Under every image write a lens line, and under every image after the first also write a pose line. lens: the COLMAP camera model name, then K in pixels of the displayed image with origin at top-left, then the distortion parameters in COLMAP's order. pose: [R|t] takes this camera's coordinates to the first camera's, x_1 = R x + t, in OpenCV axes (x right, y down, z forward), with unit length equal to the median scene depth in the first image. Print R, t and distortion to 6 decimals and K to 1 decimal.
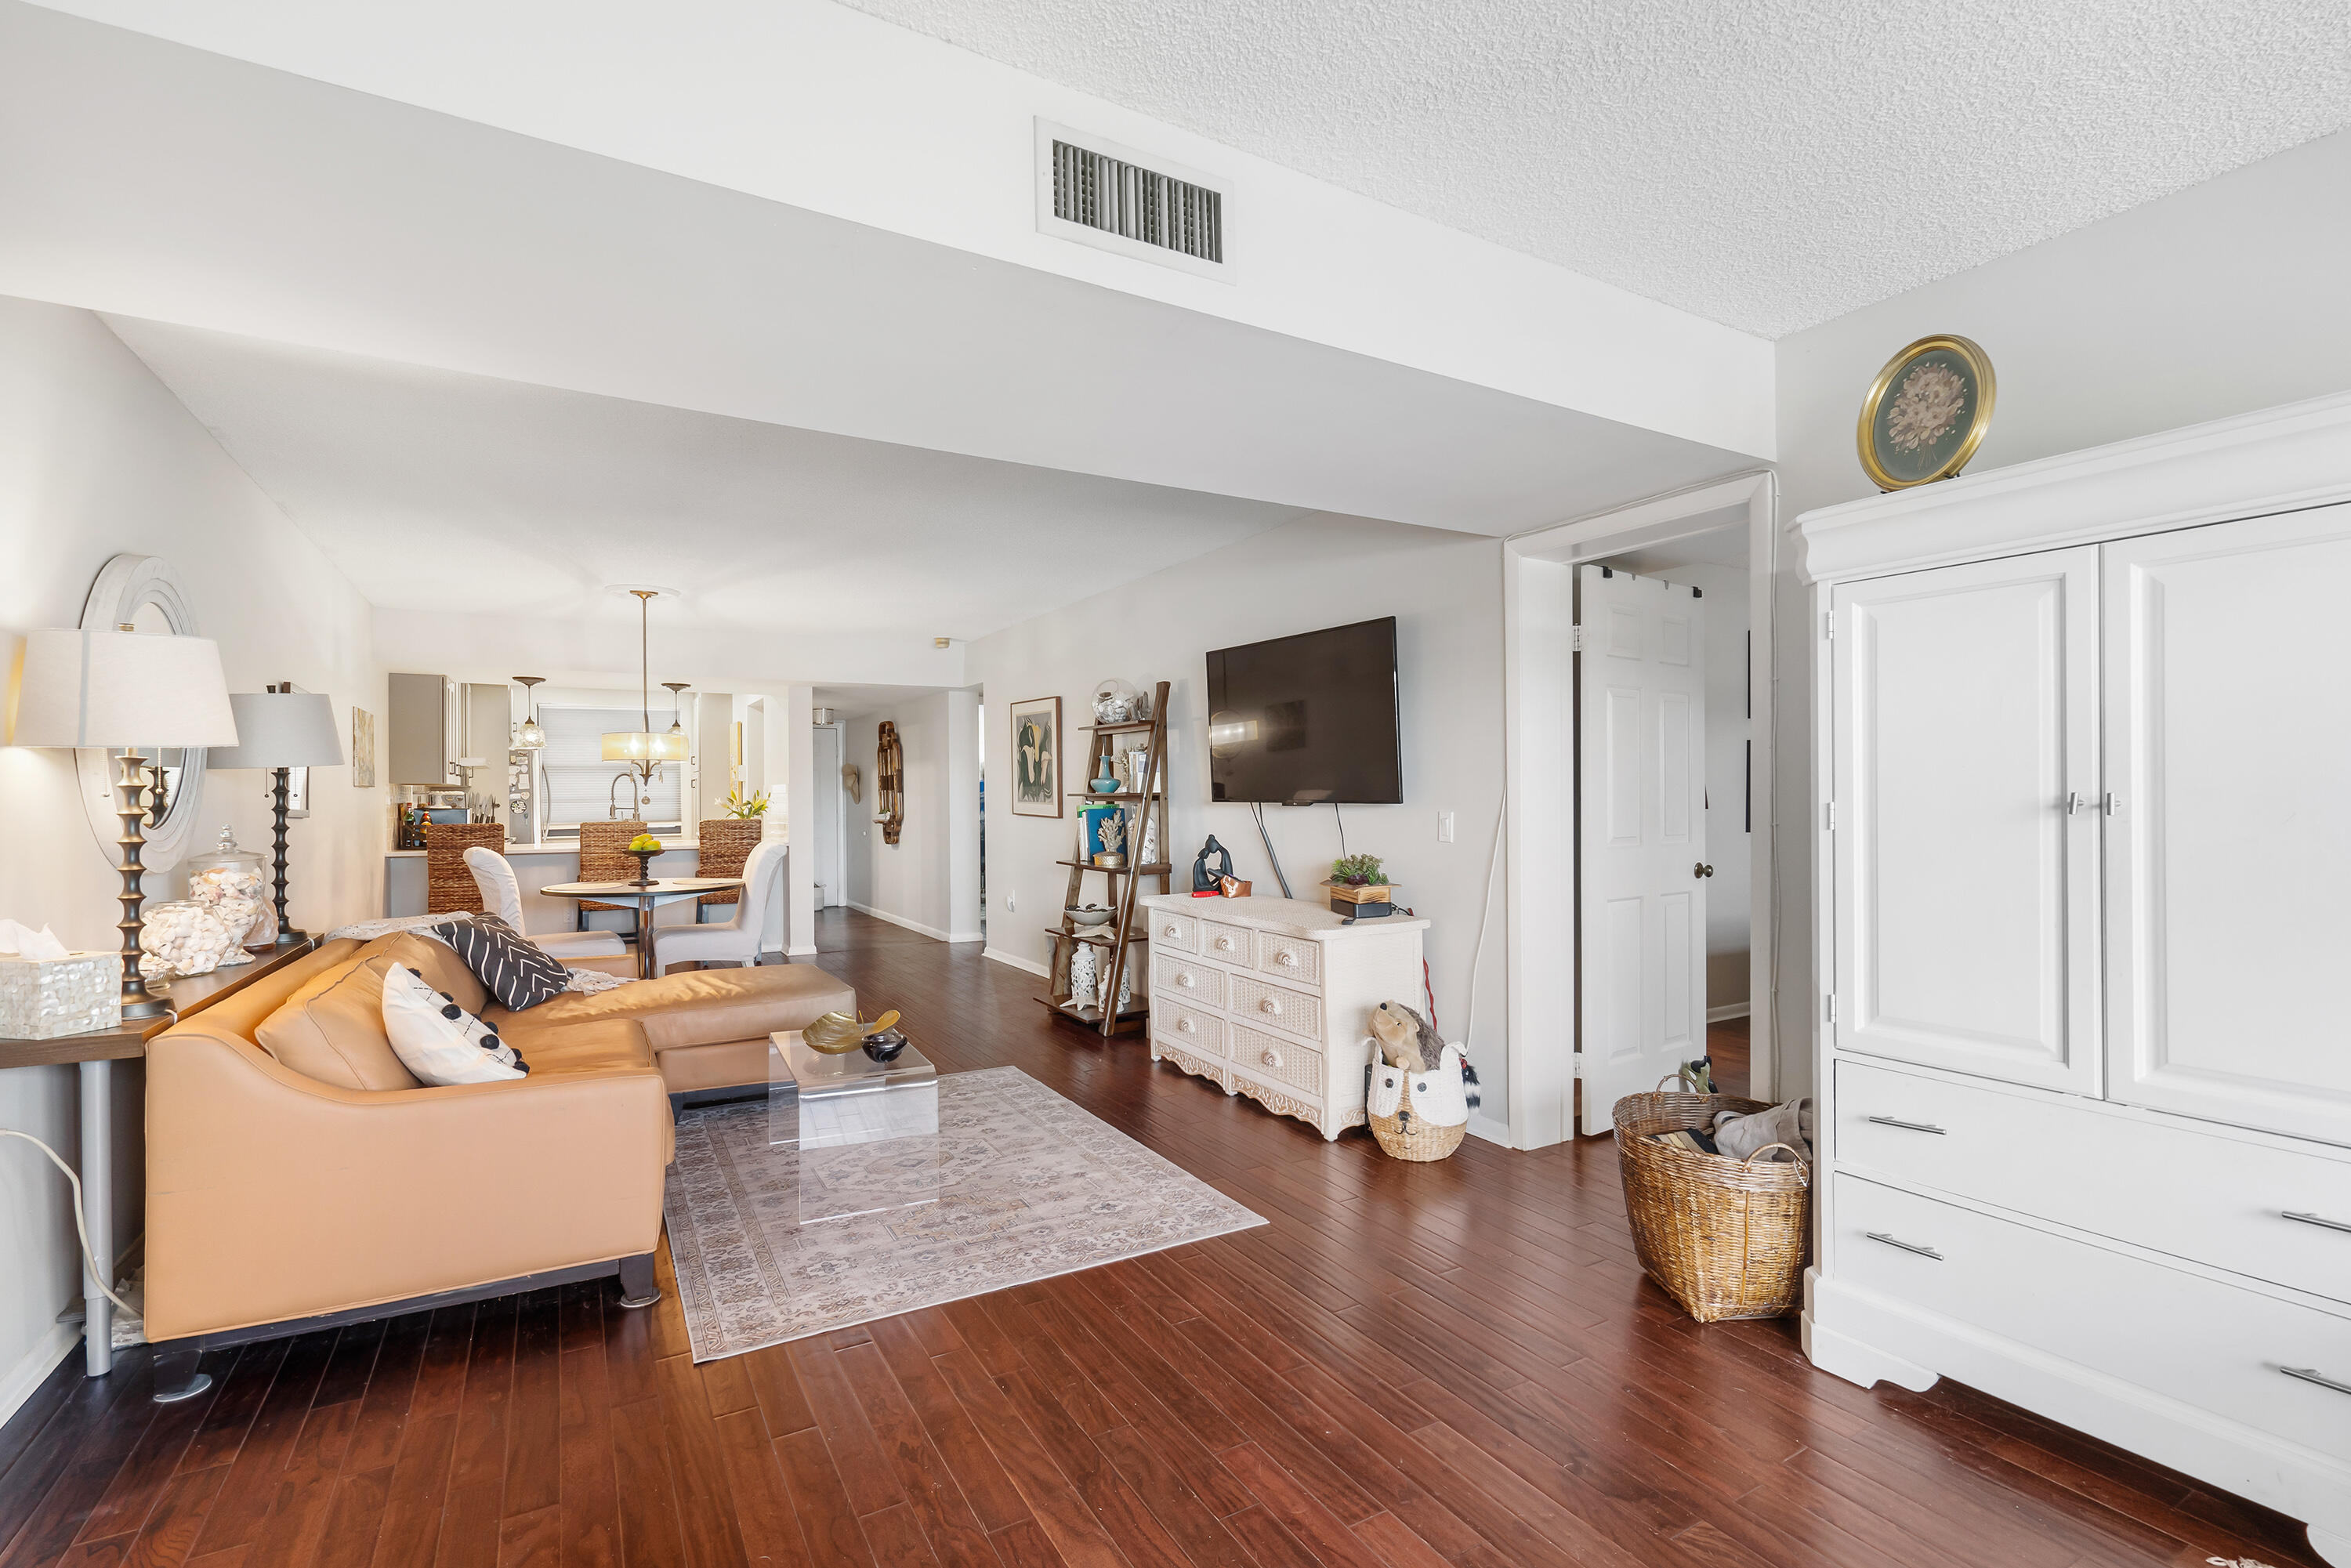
lens RADIAL K [[1070.5, 0, 1162.8], [0, 1070.5, 809.1], [0, 0, 1]] dist [-0.009800, 0.005101]
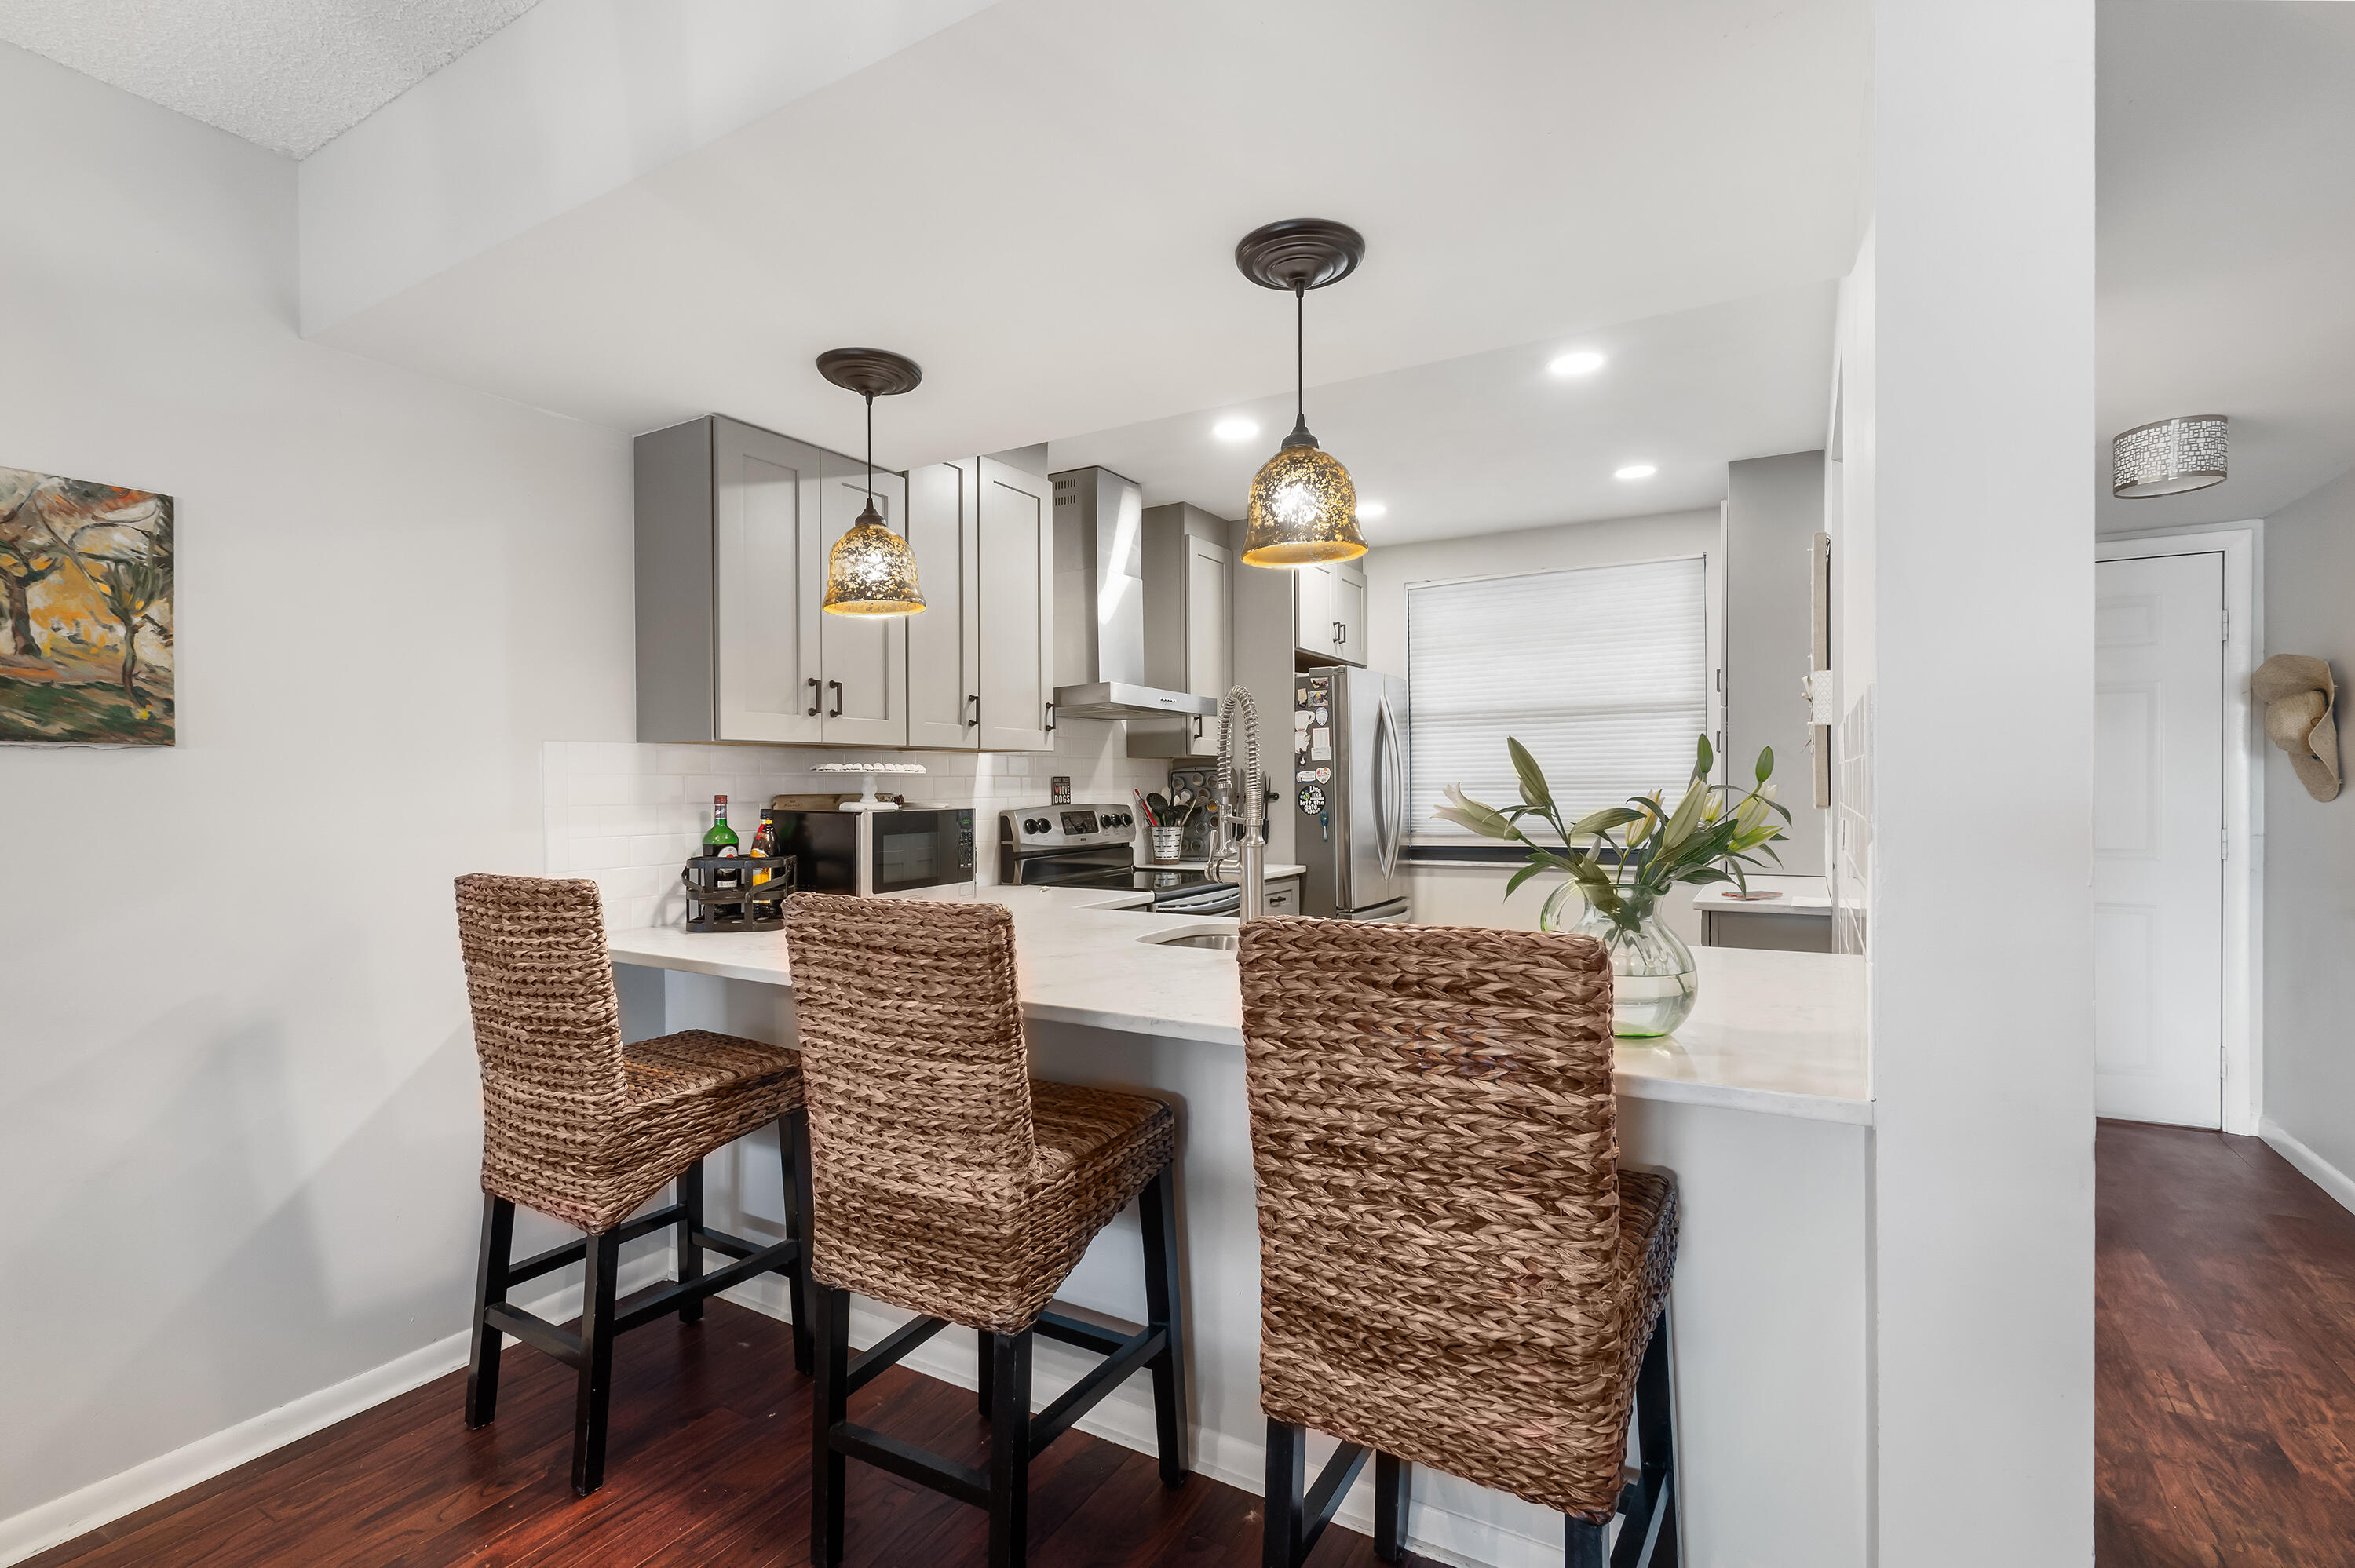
lens RADIAL K [[1072.2, 0, 1190.2], [0, 1072.2, 785.5], [0, 0, 1]] dist [-0.009800, 0.005101]
pose [[0.507025, 0.004206, -0.861921, -0.653933], [-0.007546, 0.999971, 0.000441, -0.022552], [0.861898, 0.006280, 0.507042, 2.026517]]
